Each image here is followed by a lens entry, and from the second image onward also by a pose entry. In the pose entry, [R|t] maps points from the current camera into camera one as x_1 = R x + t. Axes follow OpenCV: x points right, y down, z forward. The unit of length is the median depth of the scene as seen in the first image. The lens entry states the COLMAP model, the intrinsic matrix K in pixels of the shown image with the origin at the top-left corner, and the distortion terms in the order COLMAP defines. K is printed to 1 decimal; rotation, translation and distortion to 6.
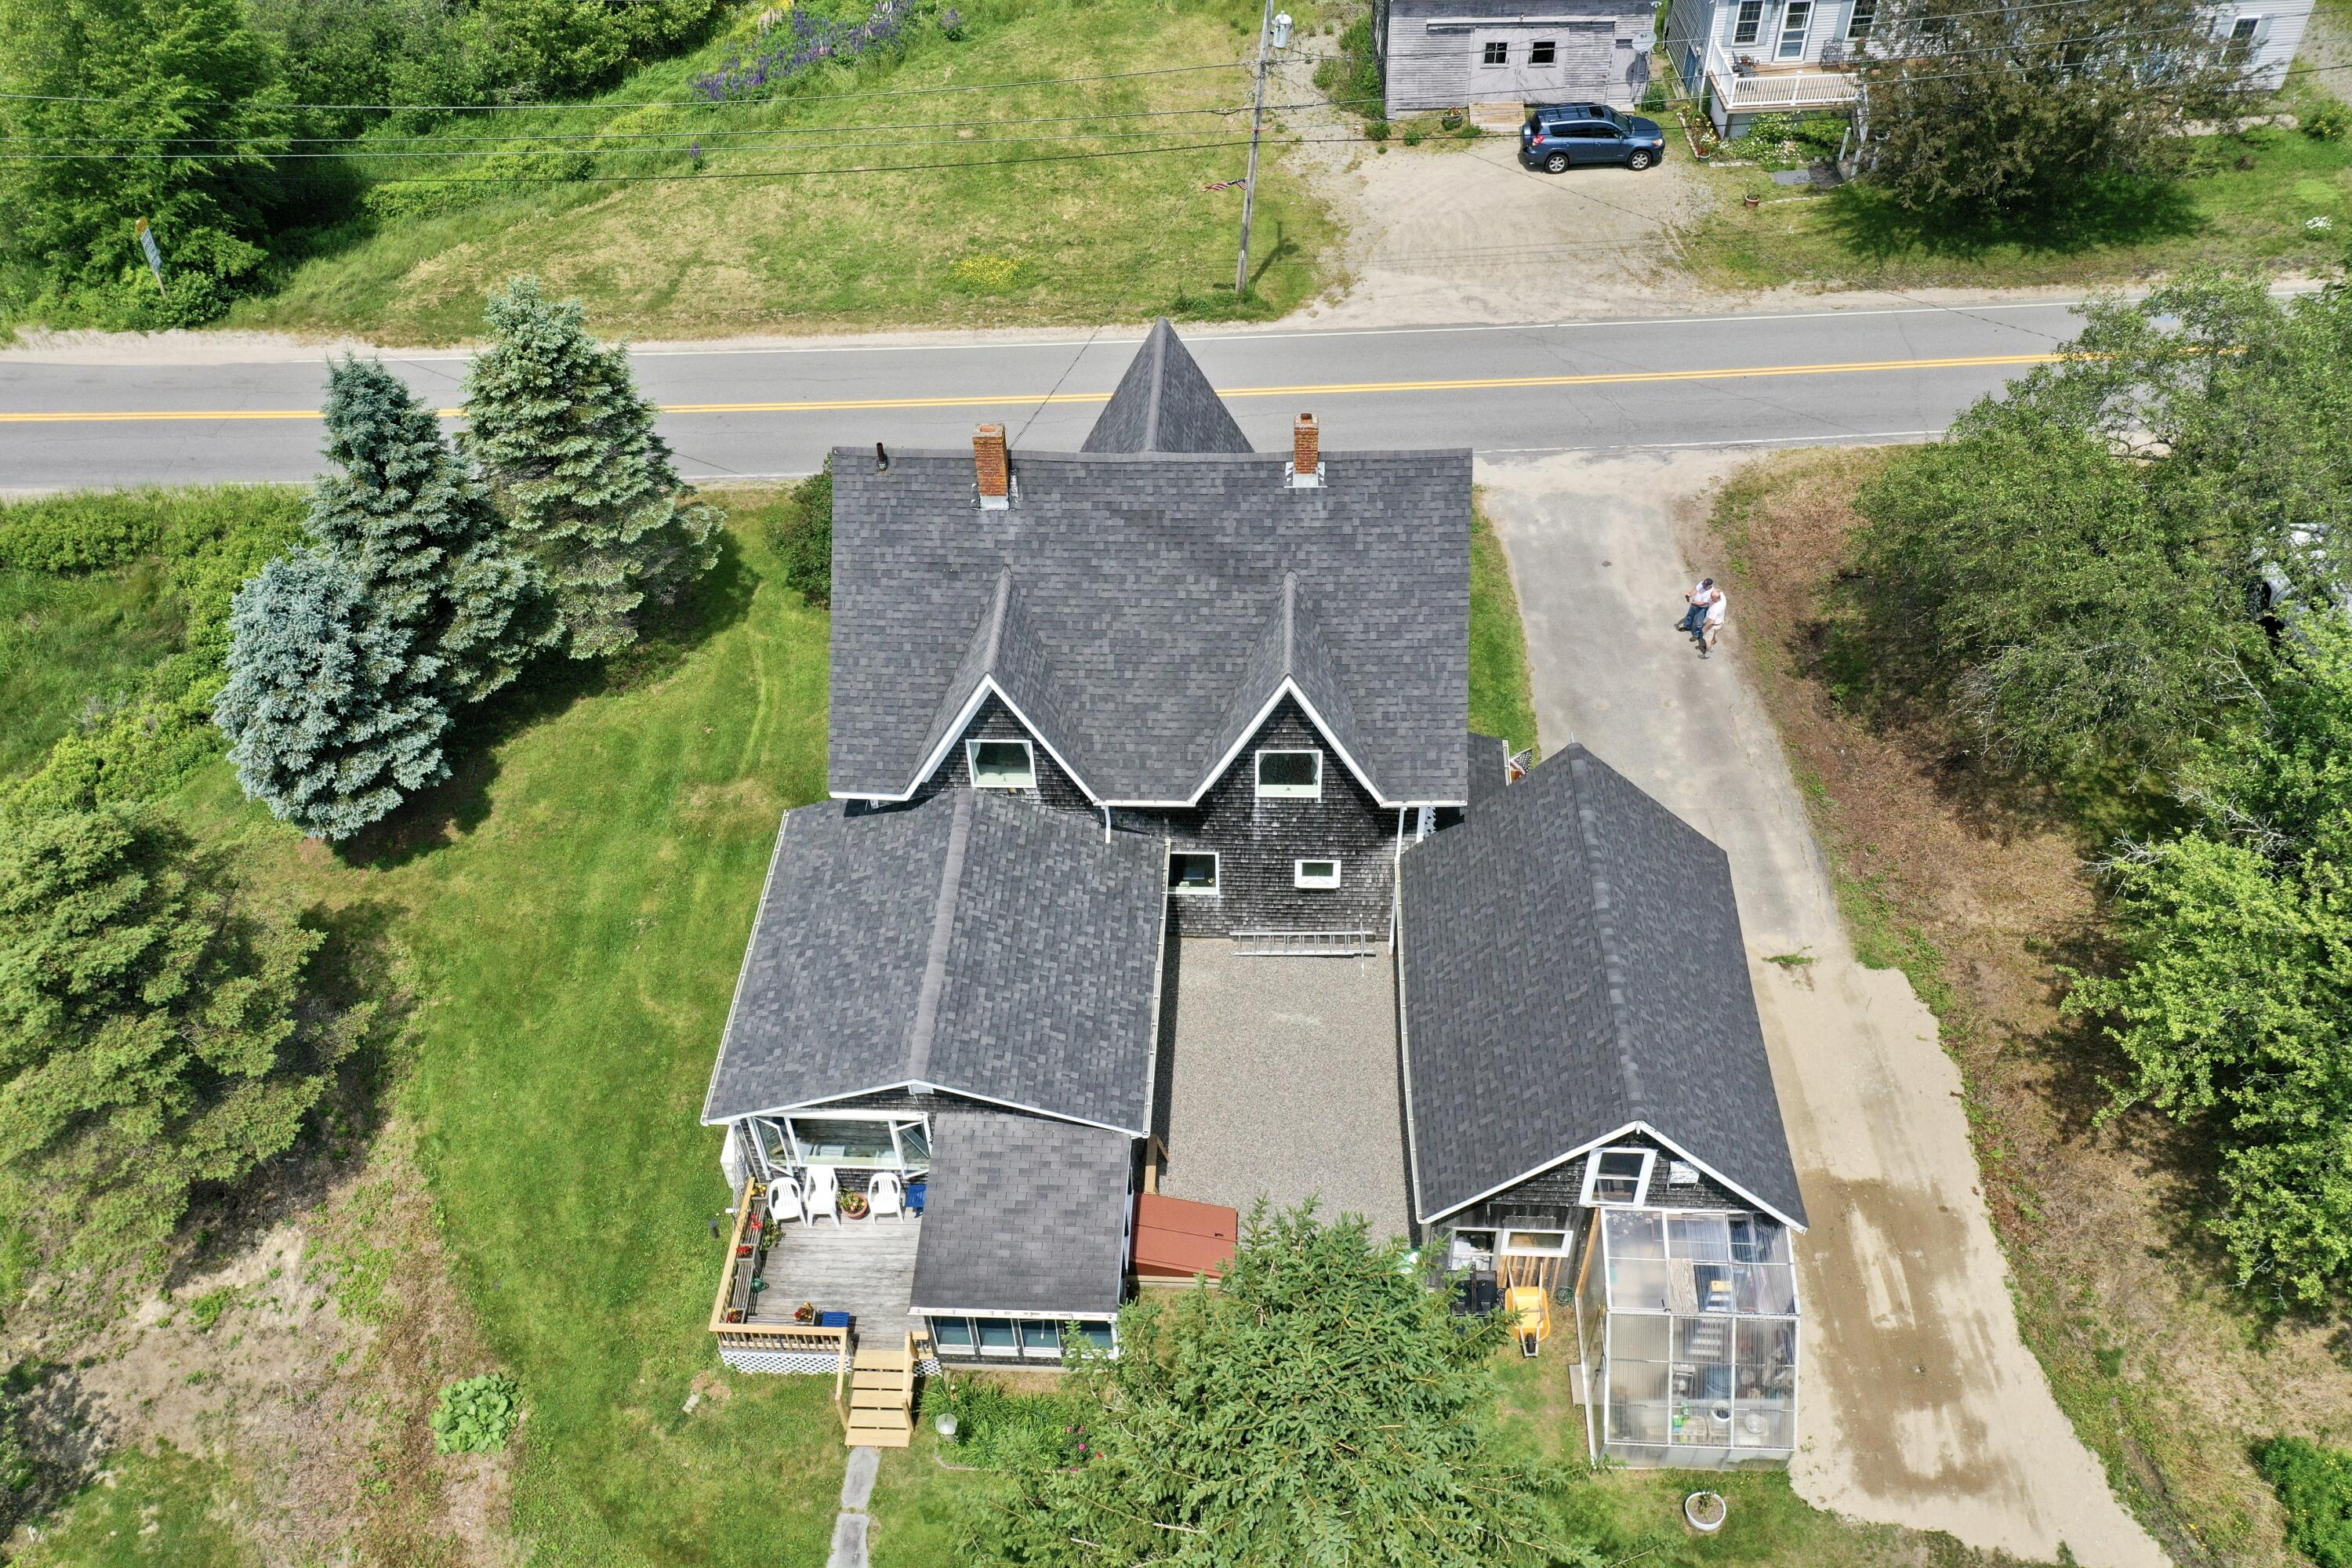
lens RADIAL K [[1826.9, 0, 1176.0], [0, 1826.9, 784.0], [0, 0, 1]] dist [0.006861, 0.006214]
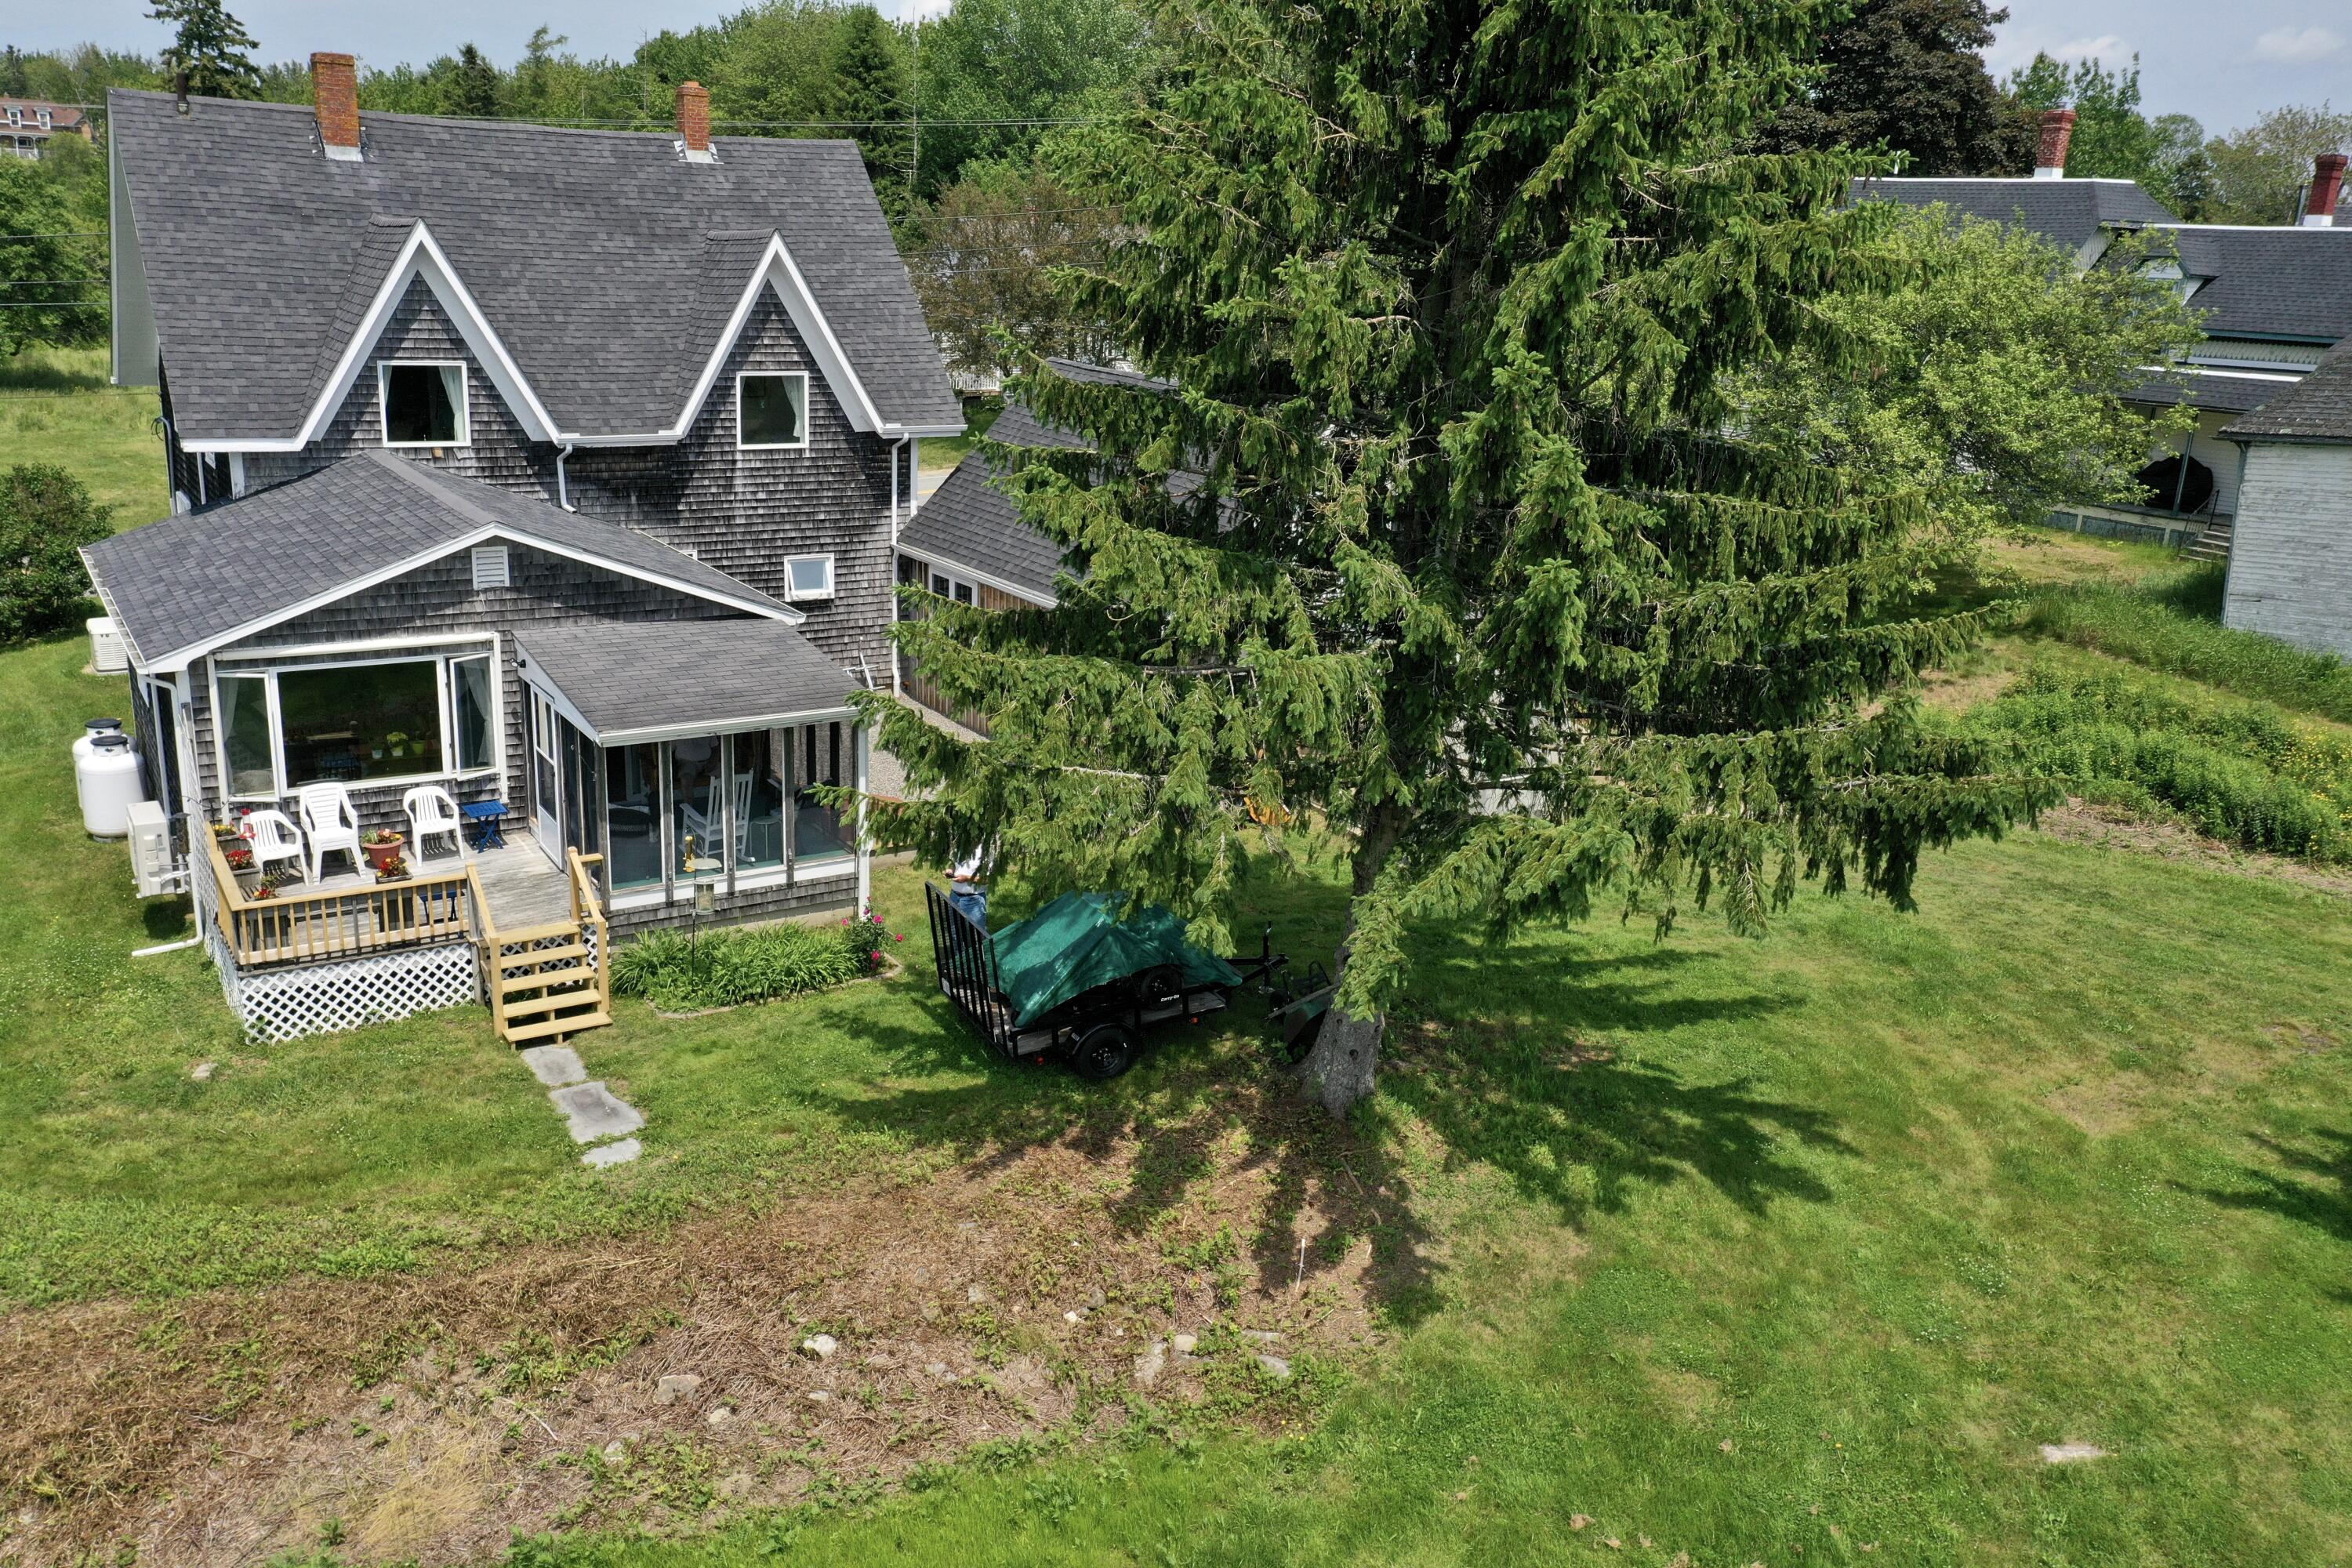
lens RADIAL K [[1826.9, 0, 1176.0], [0, 1826.9, 784.0], [0, 0, 1]] dist [0.006861, 0.006214]
pose [[0.808734, -0.115205, 0.576782, -0.306857], [0.364188, 0.868119, -0.337249, 0.513755], [-0.461862, 0.482801, 0.744034, 0.343446]]
